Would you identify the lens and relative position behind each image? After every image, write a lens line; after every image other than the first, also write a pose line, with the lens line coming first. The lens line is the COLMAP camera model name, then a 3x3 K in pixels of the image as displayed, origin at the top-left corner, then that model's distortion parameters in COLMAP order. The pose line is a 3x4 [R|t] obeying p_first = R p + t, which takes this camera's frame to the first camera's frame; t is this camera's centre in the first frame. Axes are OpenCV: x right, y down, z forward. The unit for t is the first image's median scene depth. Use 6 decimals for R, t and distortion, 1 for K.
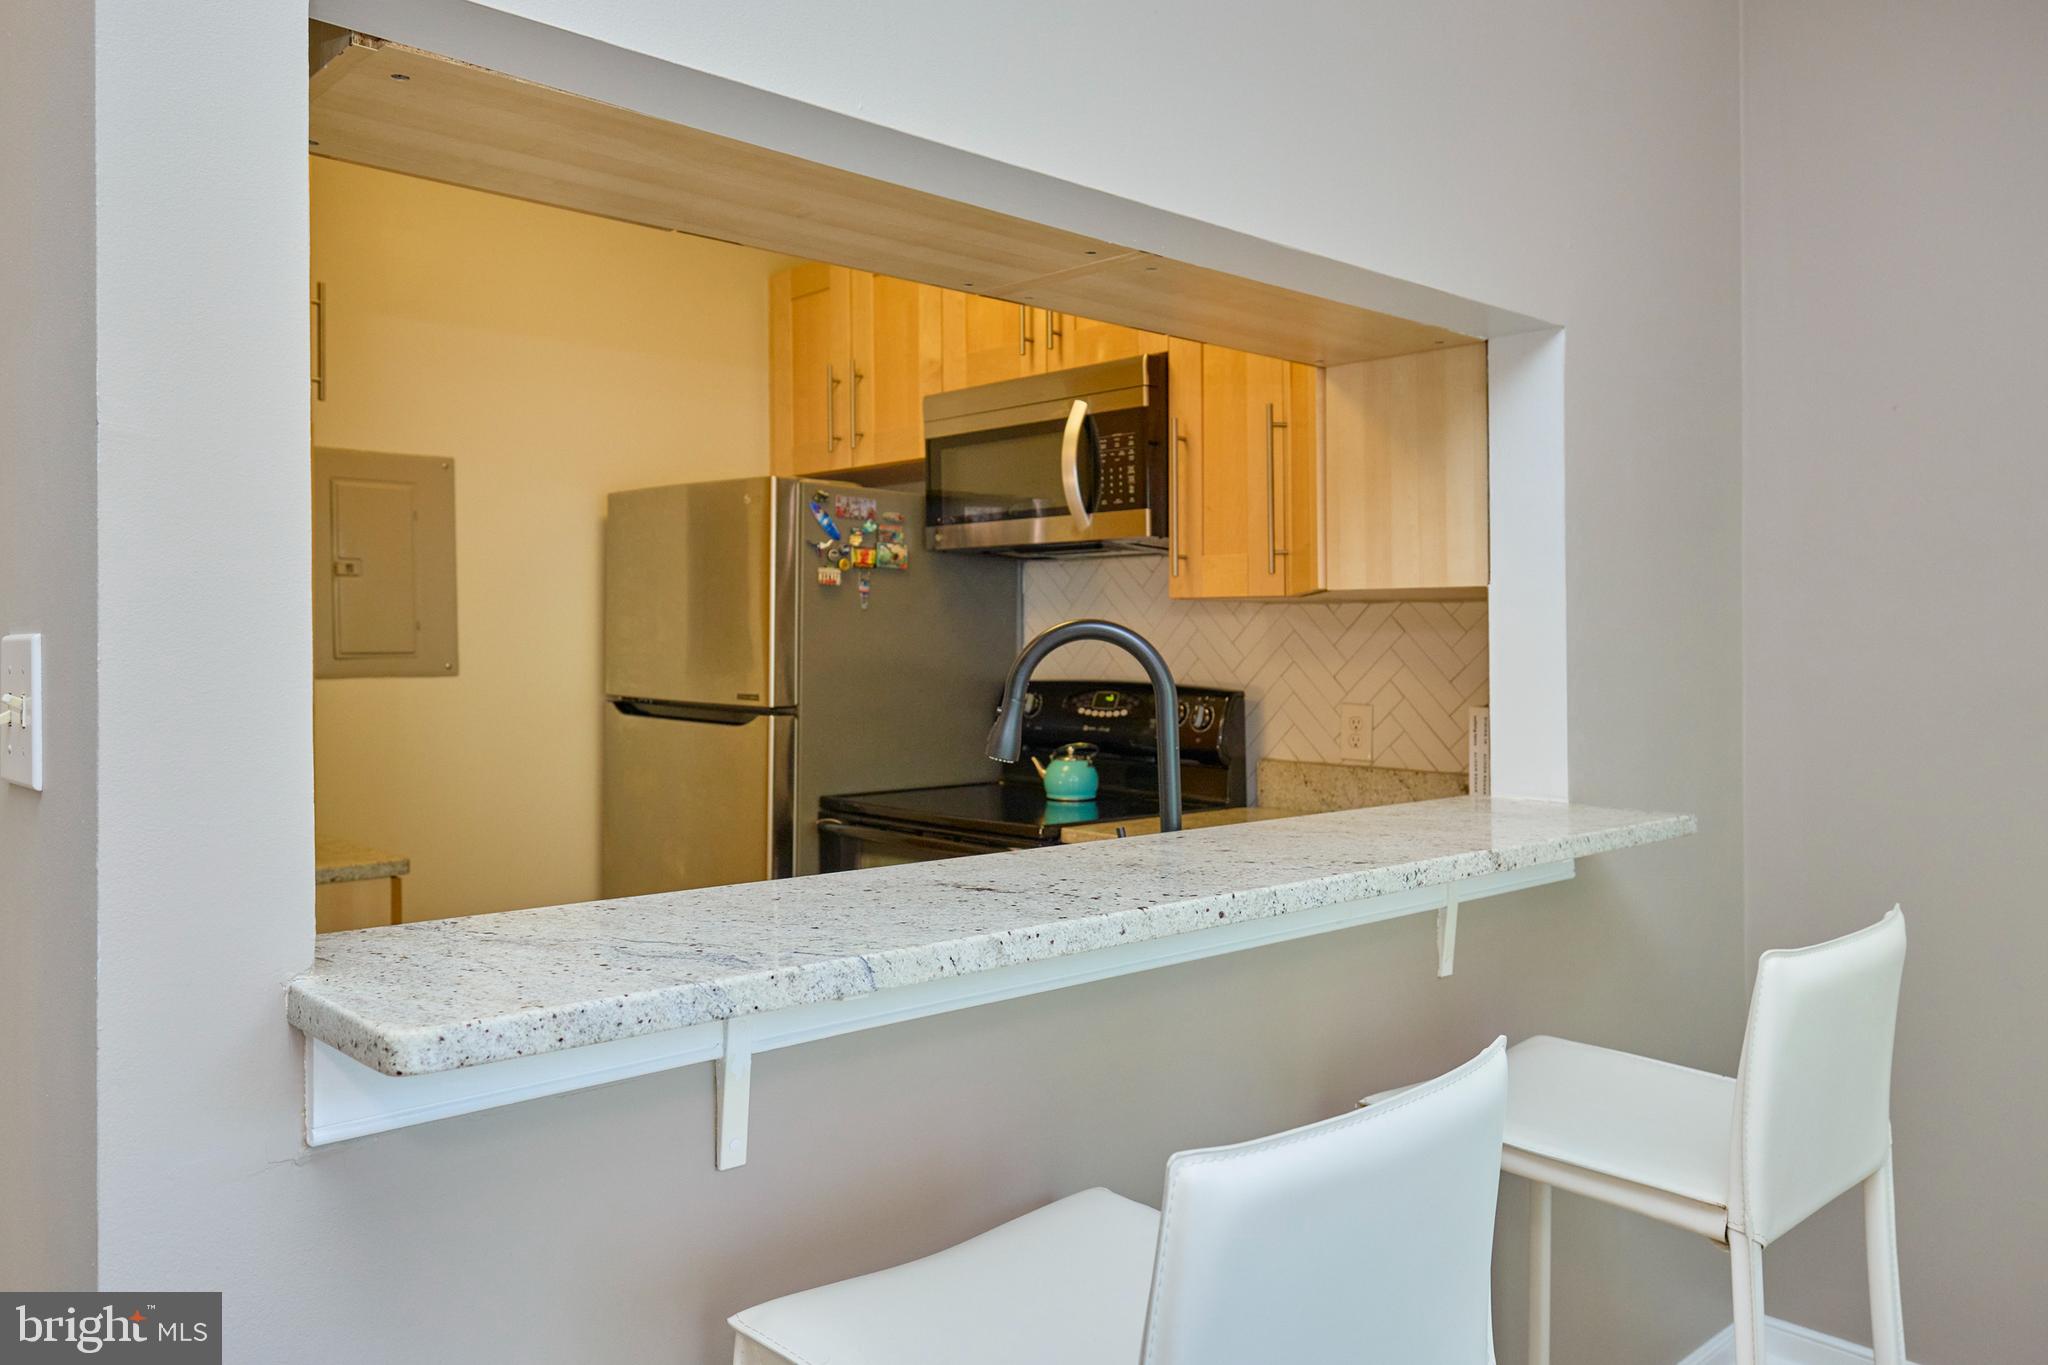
lens RADIAL K [[1431.1, 0, 1086.3], [0, 1431.1, 676.8], [0, 0, 1]] dist [-0.004496, -0.002064]
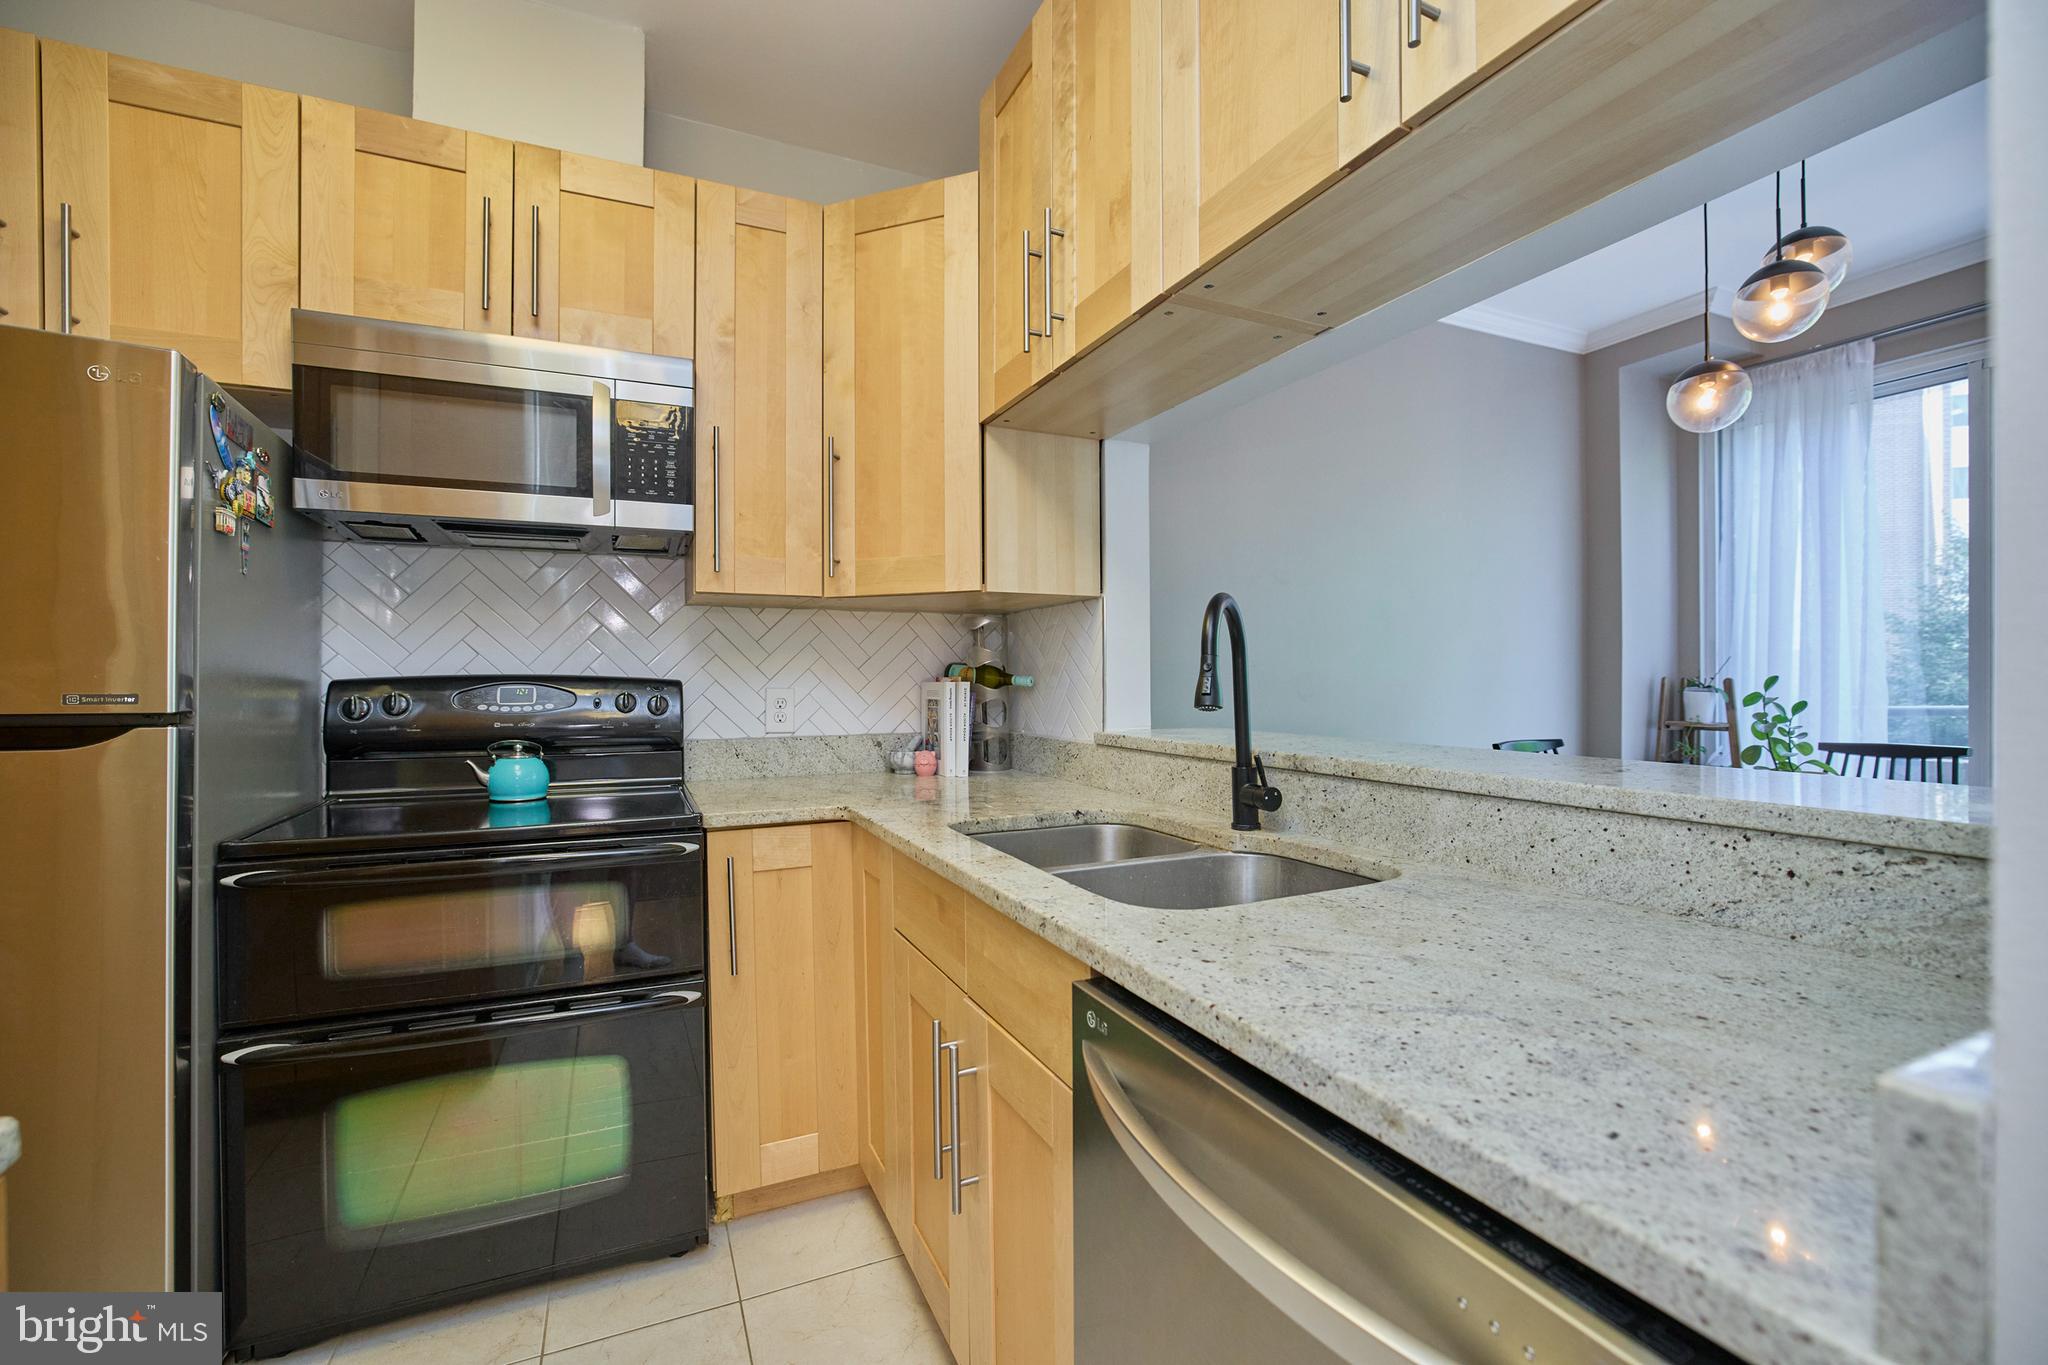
lens RADIAL K [[870.5, 0, 1006.5], [0, 870.5, 687.0], [0, 0, 1]] dist [-0.046530, 0.017557]
pose [[0.353888, -0.016159, 0.935148, -0.429210], [0.028226, 0.999580, 0.006591, 0.017389], [-0.934862, 0.024063, 0.354196, 0.507618]]
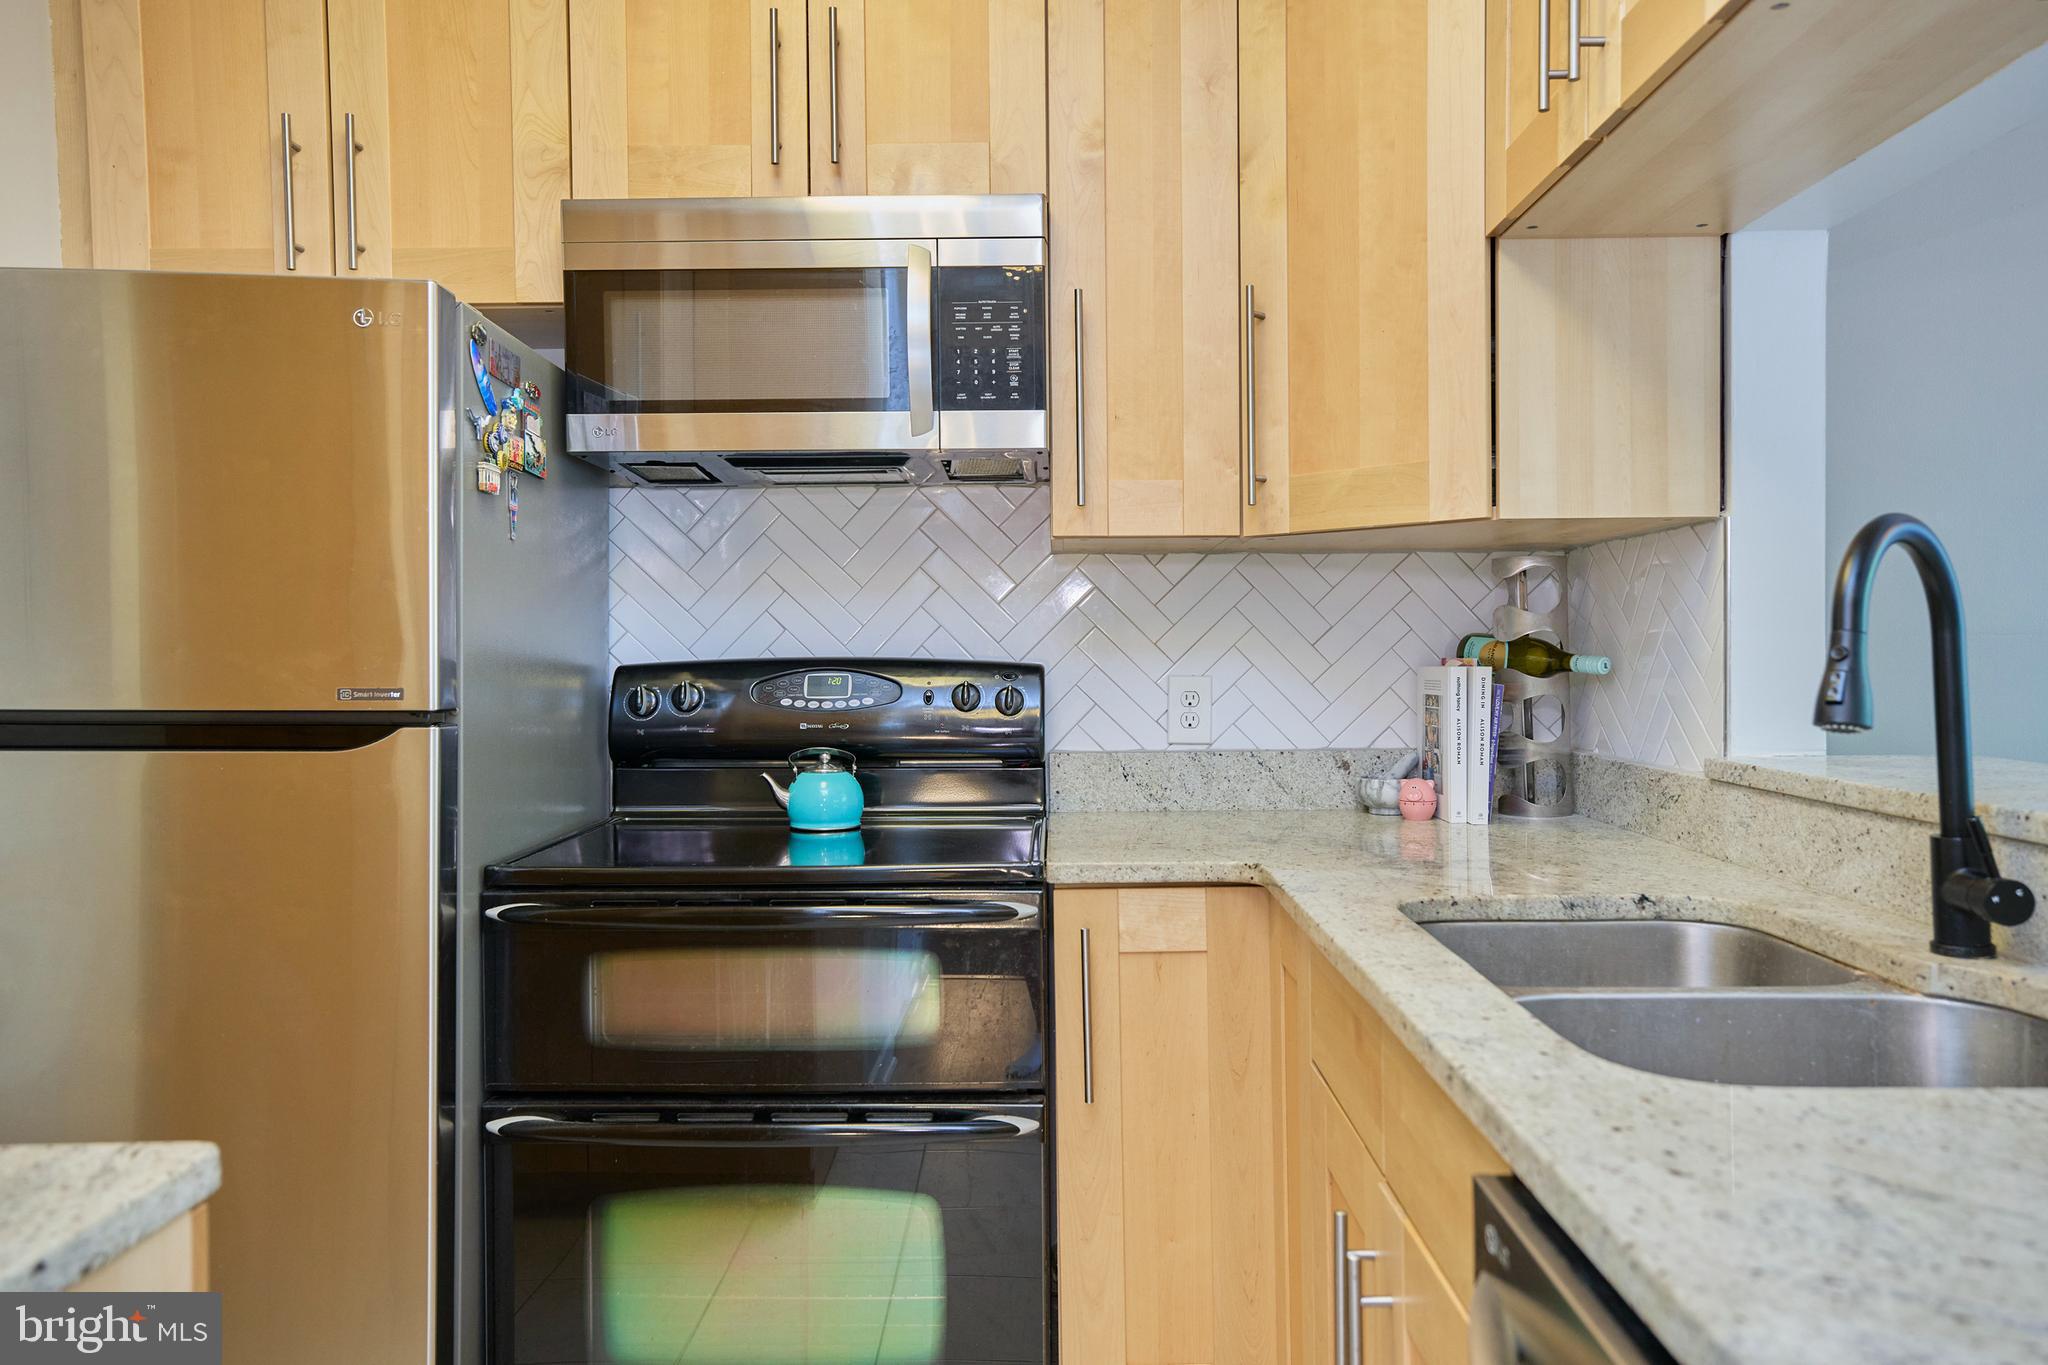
lens RADIAL K [[1415.0, 0, 1024.0], [0, 1415.0, 682.5], [0, 0, 1]] dist [-0.002447, 0.038865]
pose [[0.717882, -0.027149, 0.695635, -0.420751], [0.028819, 0.999542, 0.009270, 0.011813], [-0.695568, 0.013393, 0.718336, 0.449964]]
